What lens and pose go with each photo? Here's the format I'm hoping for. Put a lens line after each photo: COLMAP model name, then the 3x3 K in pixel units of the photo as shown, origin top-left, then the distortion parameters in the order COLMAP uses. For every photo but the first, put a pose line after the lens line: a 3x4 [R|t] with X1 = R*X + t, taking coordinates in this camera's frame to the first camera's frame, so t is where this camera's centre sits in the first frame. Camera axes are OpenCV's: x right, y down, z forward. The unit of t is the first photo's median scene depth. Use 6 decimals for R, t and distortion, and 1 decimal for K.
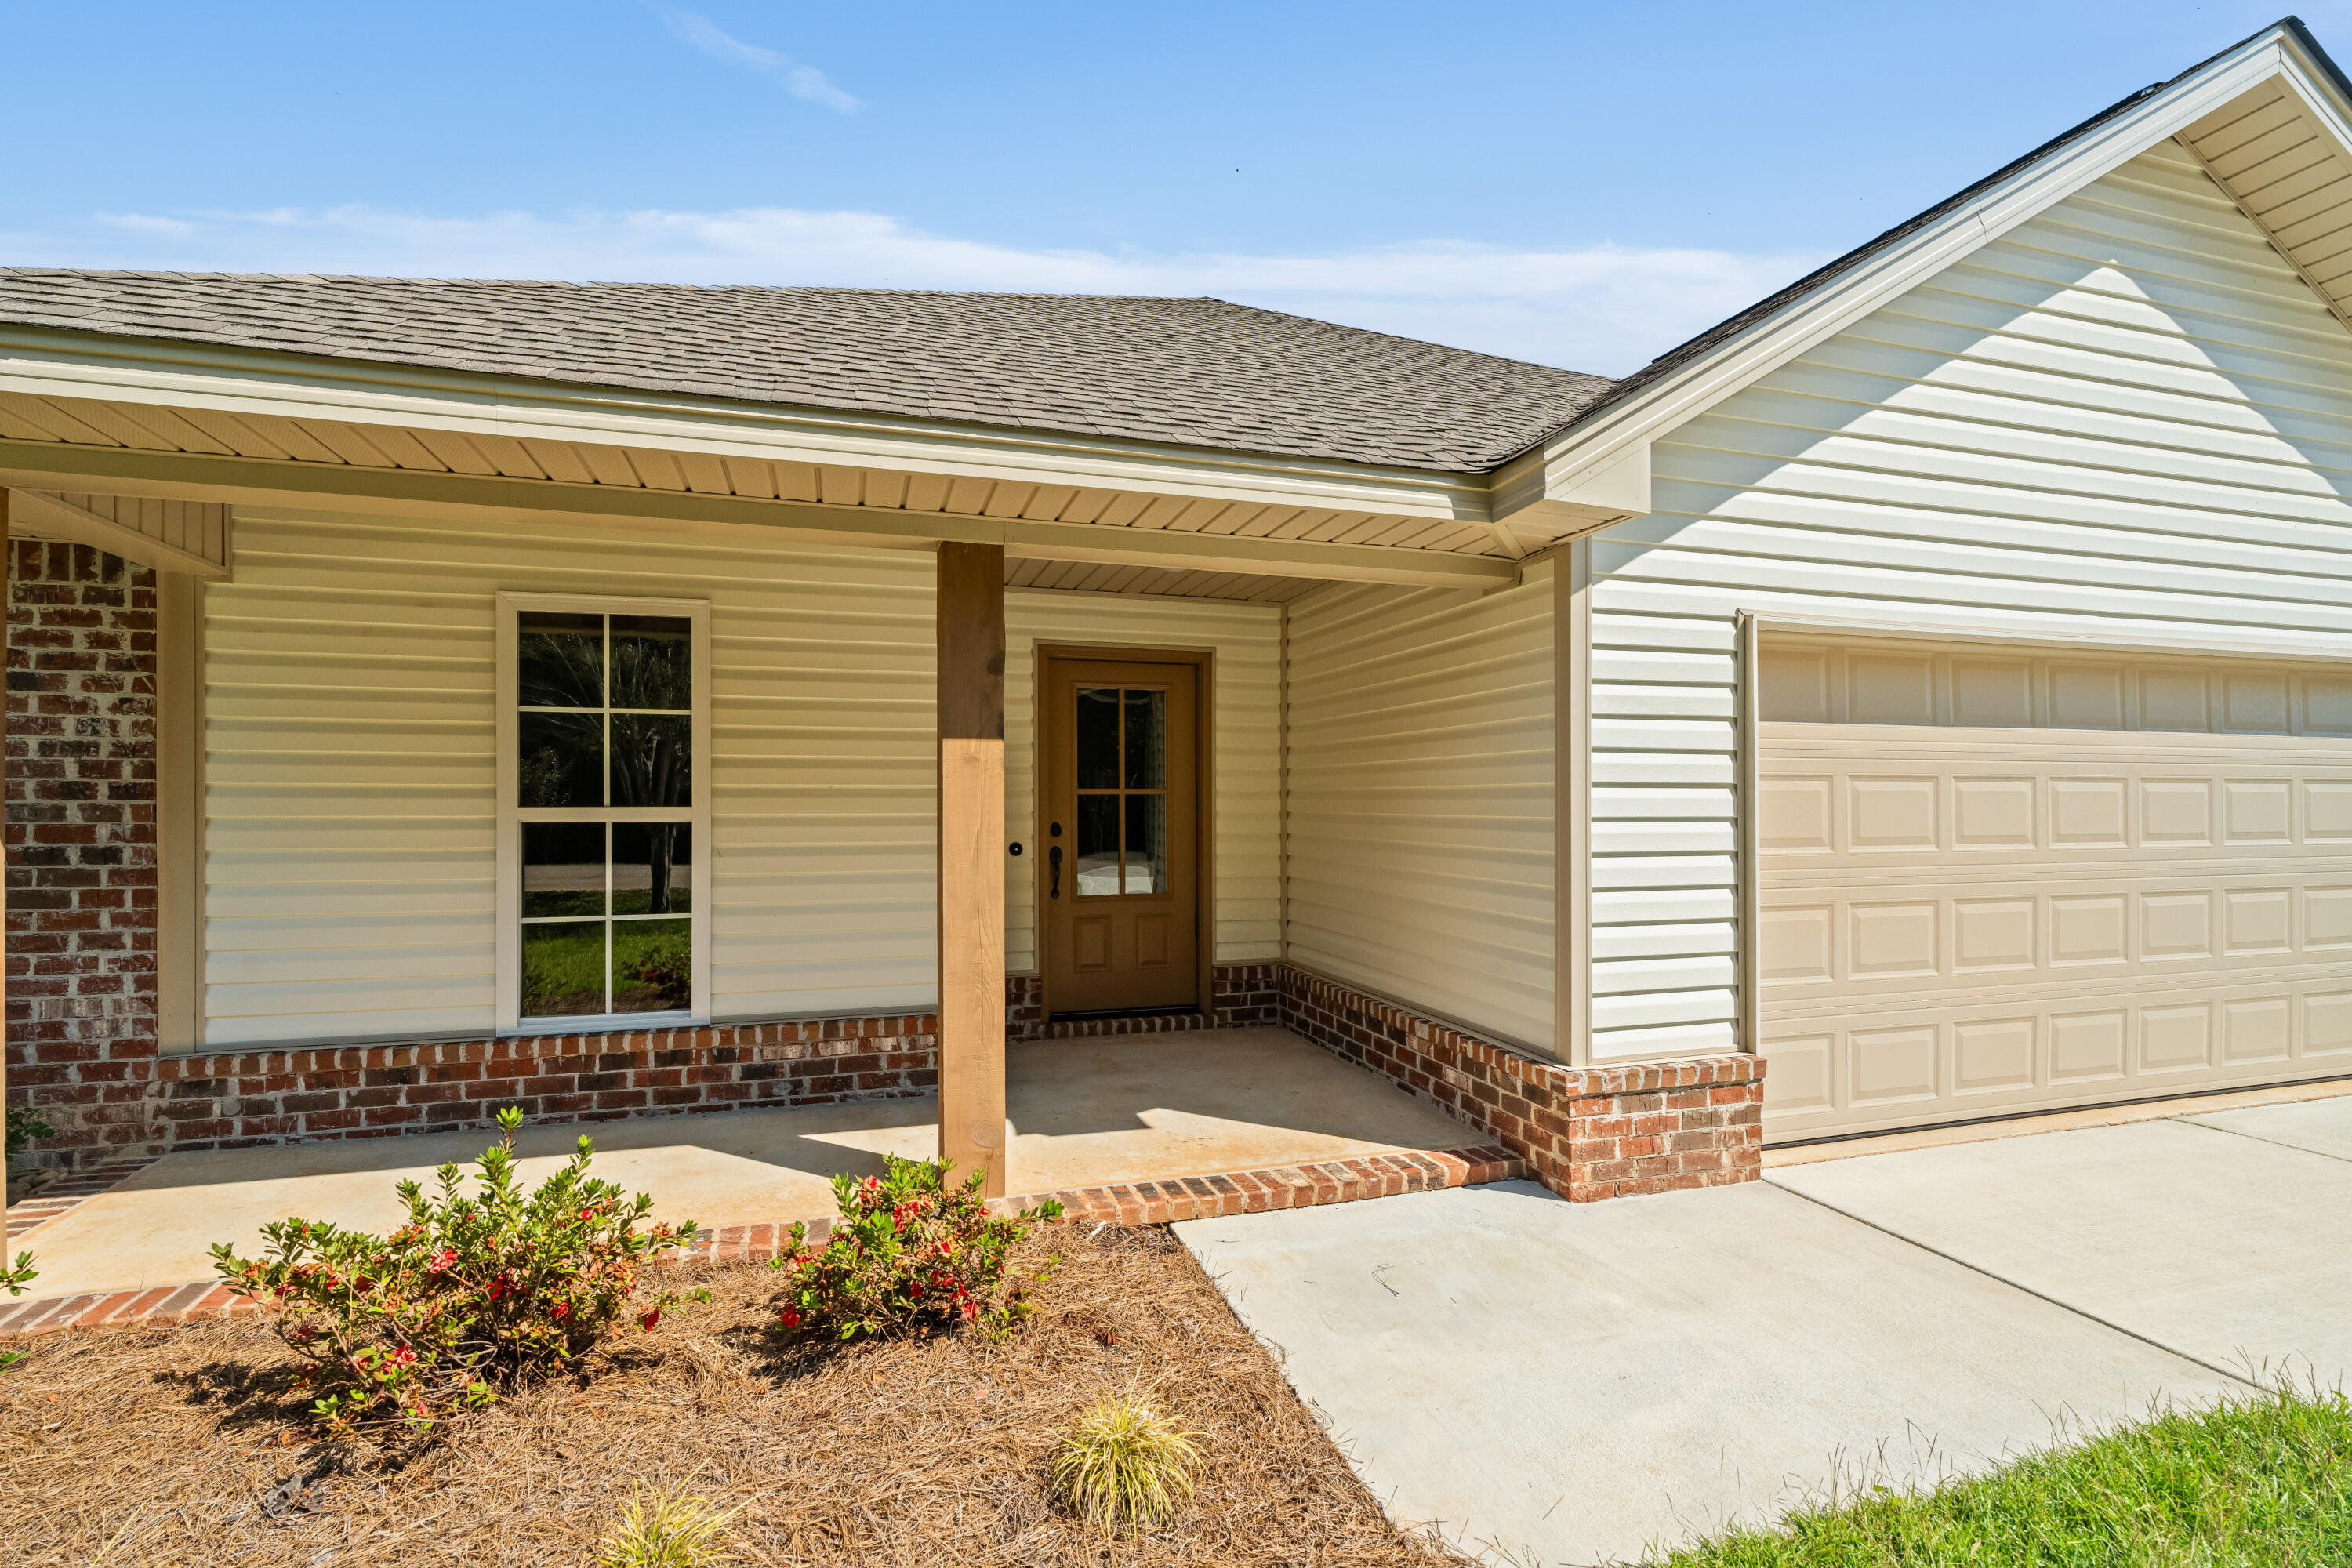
lens RADIAL K [[1063.4, 0, 1153.3], [0, 1063.4, 802.3], [0, 0, 1]] dist [-0.000946, 0.000370]
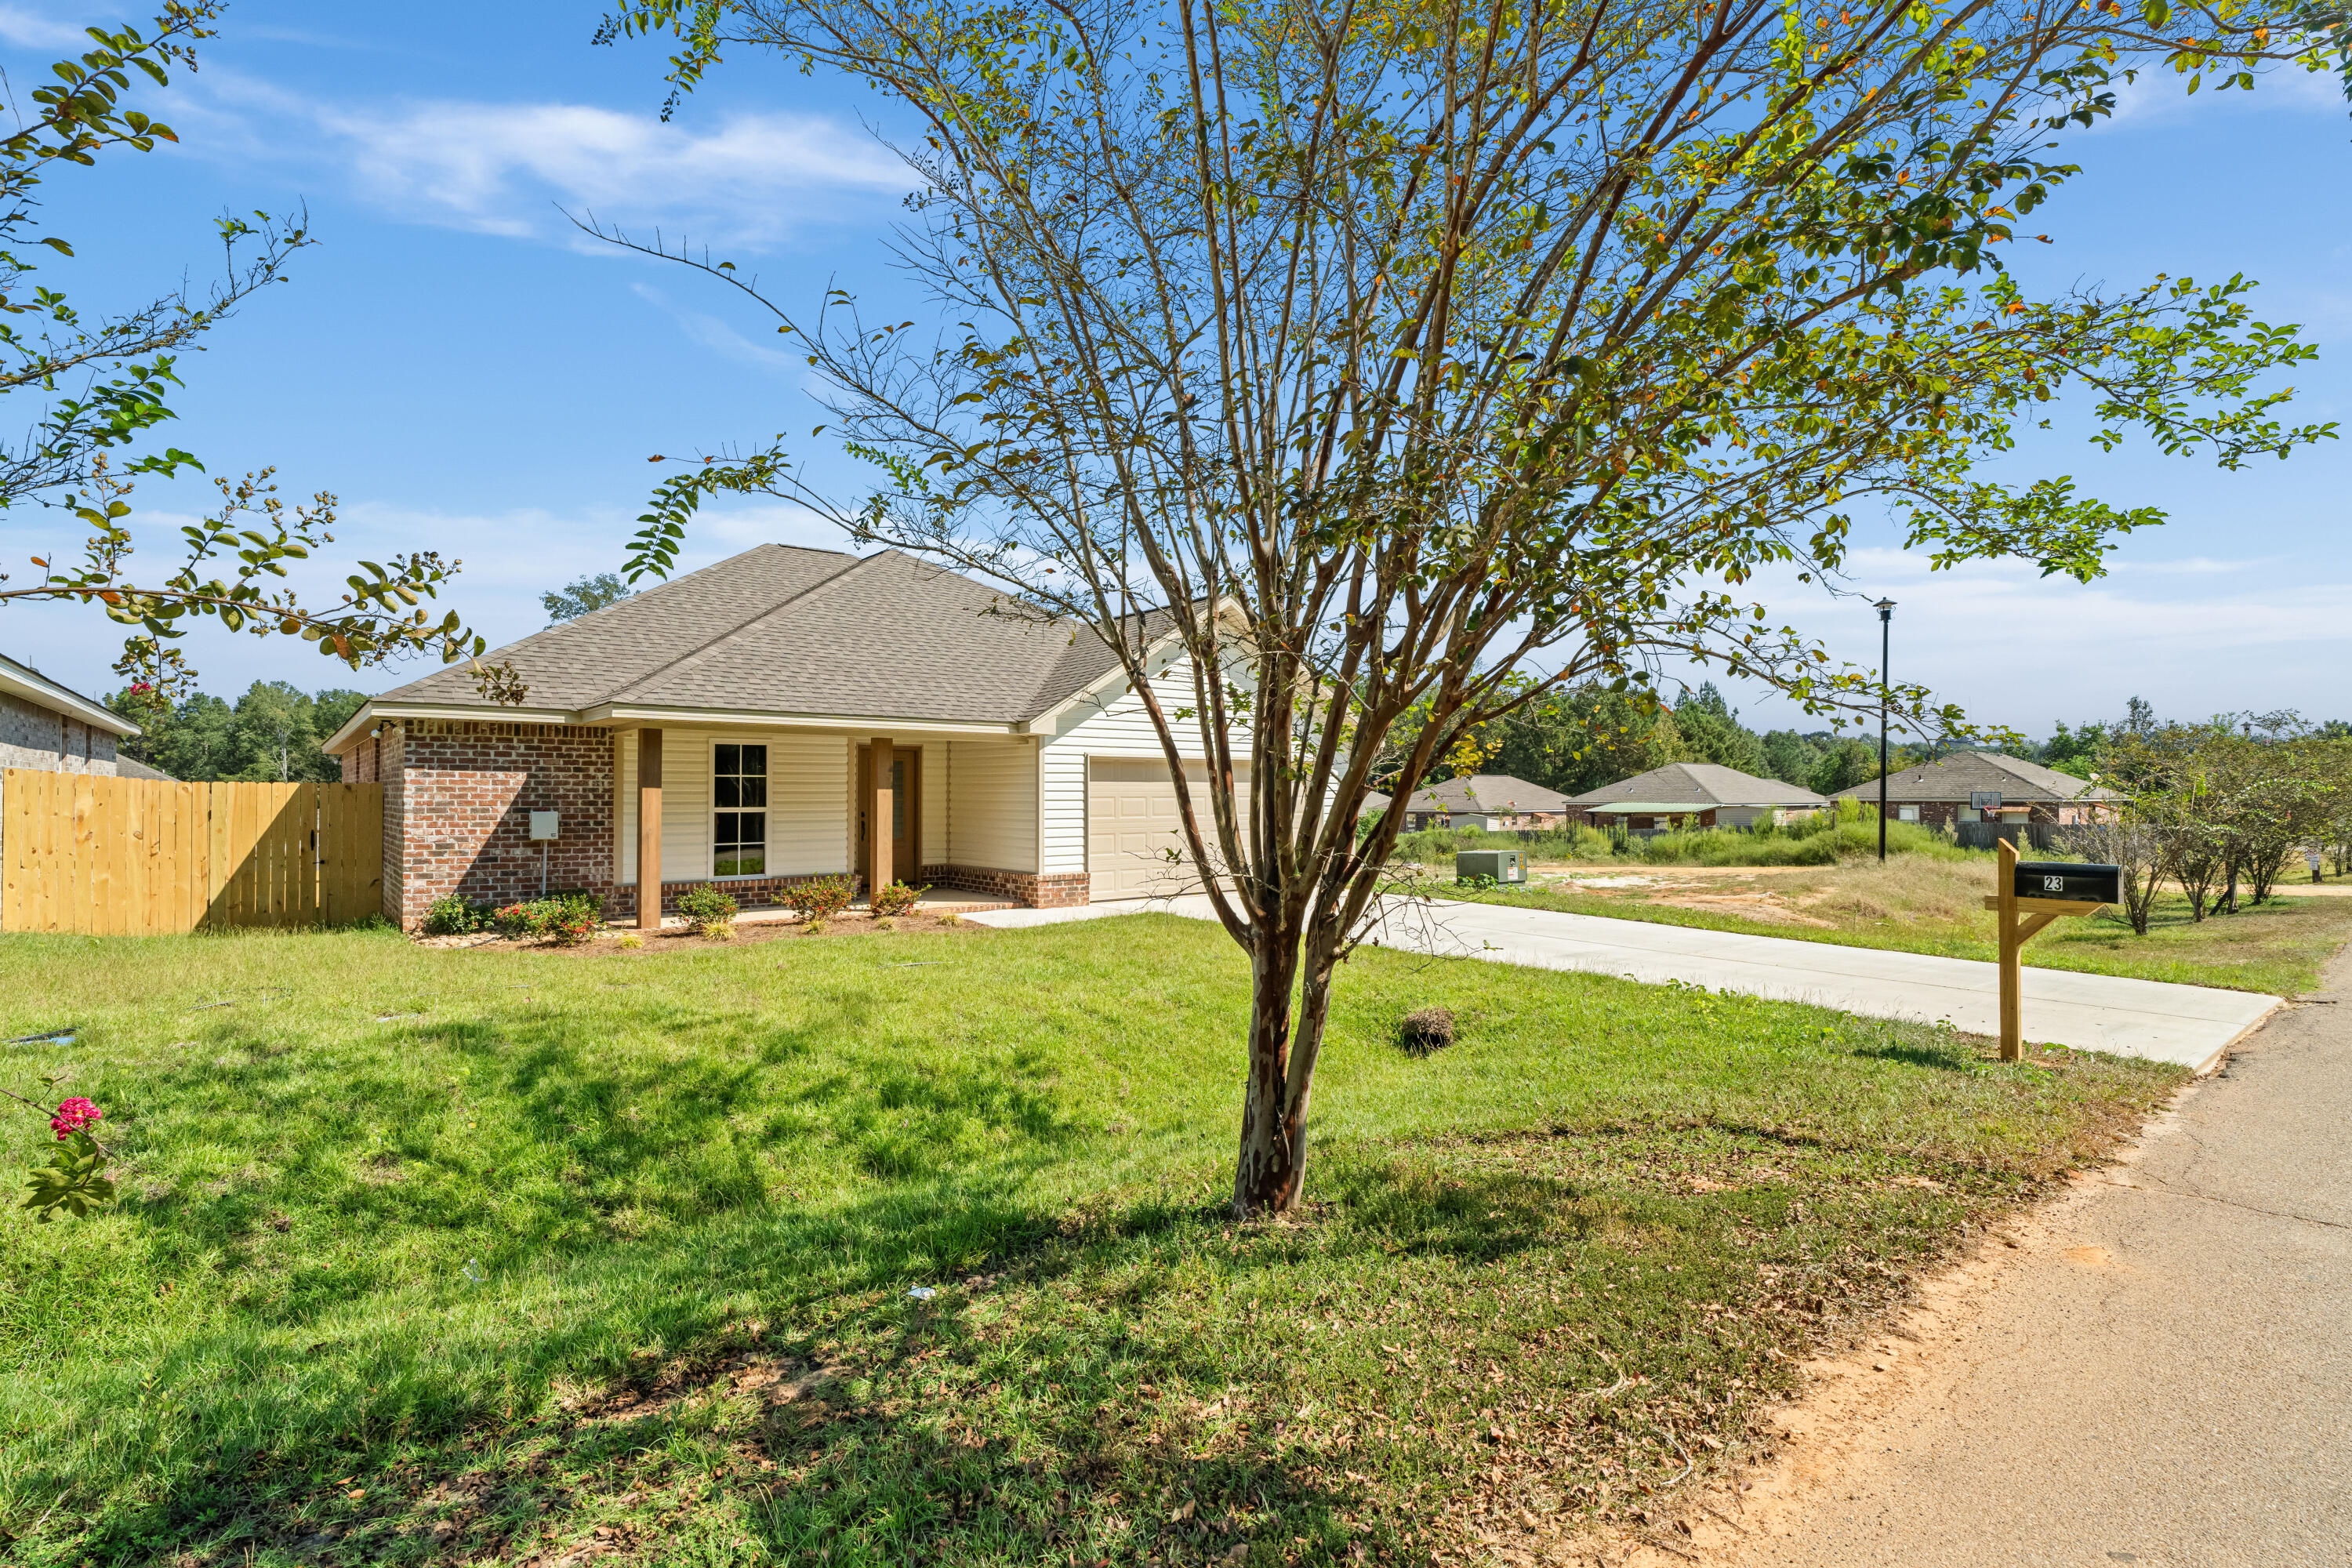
lens RADIAL K [[1136.6, 0, 1171.2], [0, 1136.6, 784.6], [0, 0, 1]] dist [-0.000790, -0.000275]
pose [[0.920369, 0.002769, 0.391042, -0.716605], [0.000616, 0.999963, -0.008531, -0.035894], [-0.391051, 0.008092, 0.920333, -2.751327]]
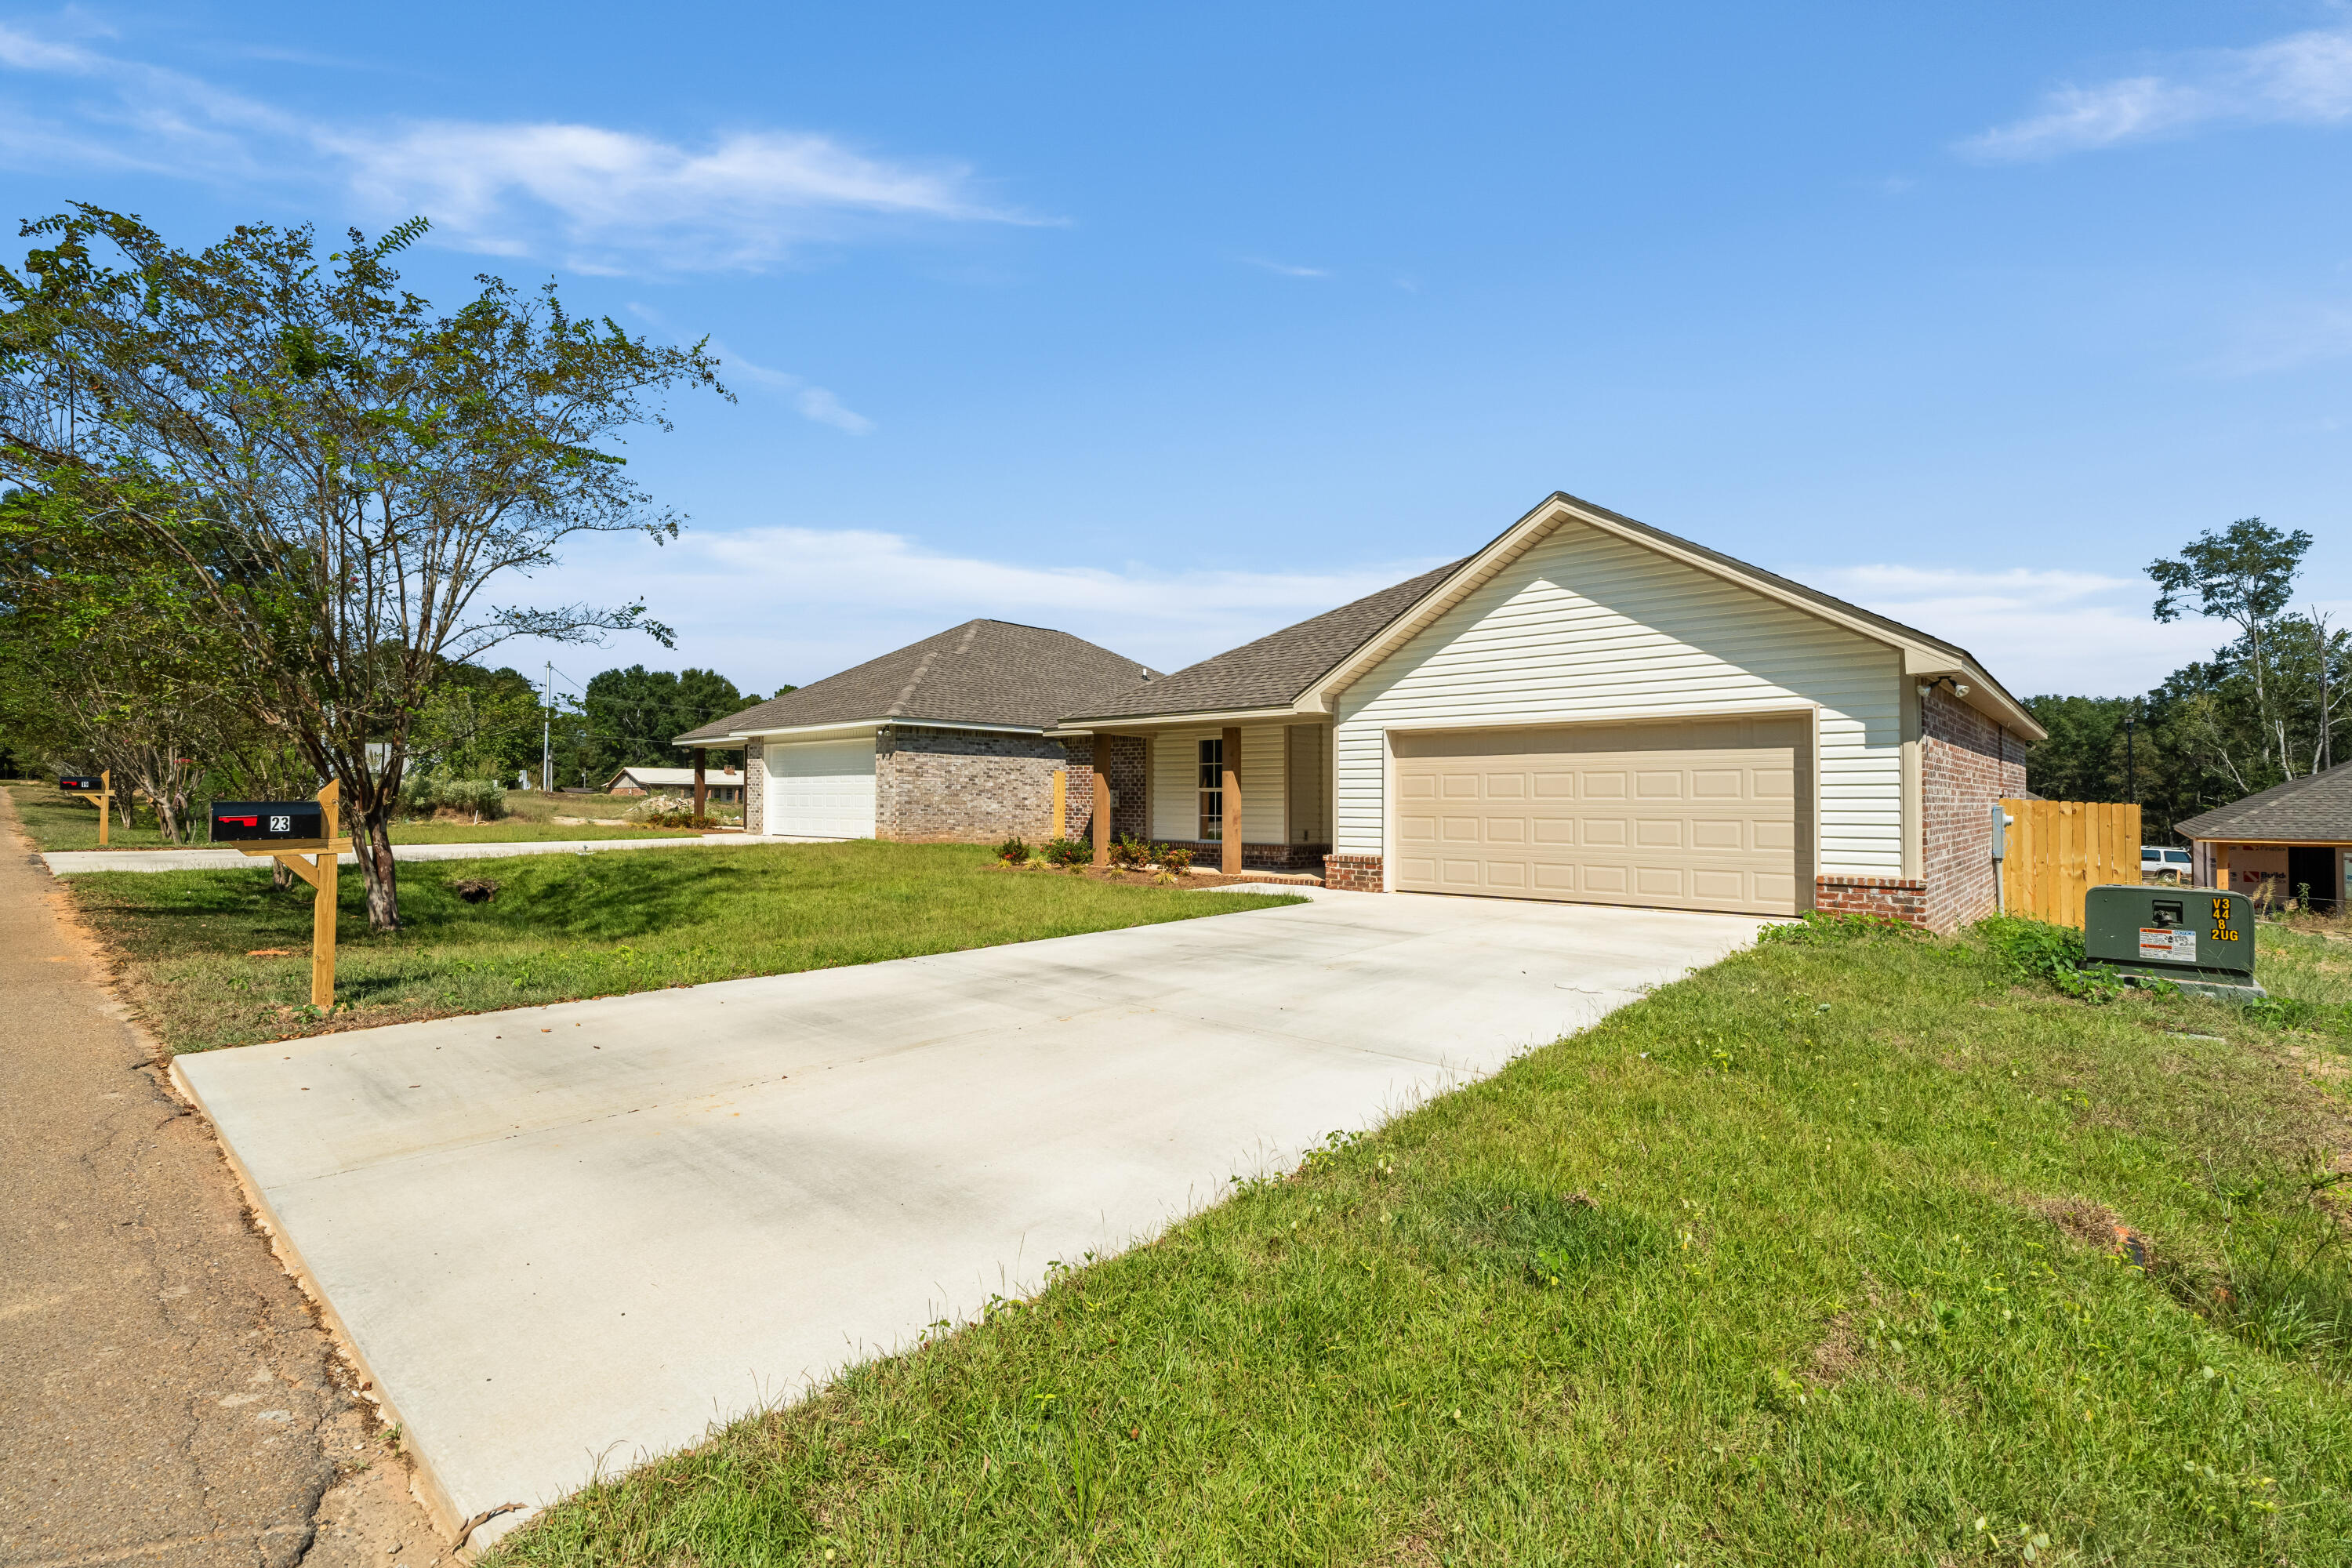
lens RADIAL K [[1063.4, 0, 1169.5], [0, 1063.4, 776.8], [0, 0, 1]] dist [-0.000946, 0.000370]
pose [[0.520805, -0.016525, -0.853516, 3.104972], [-0.000582, 0.999806, -0.019712, 0.046959], [0.853676, 0.010763, 0.520694, -1.355645]]
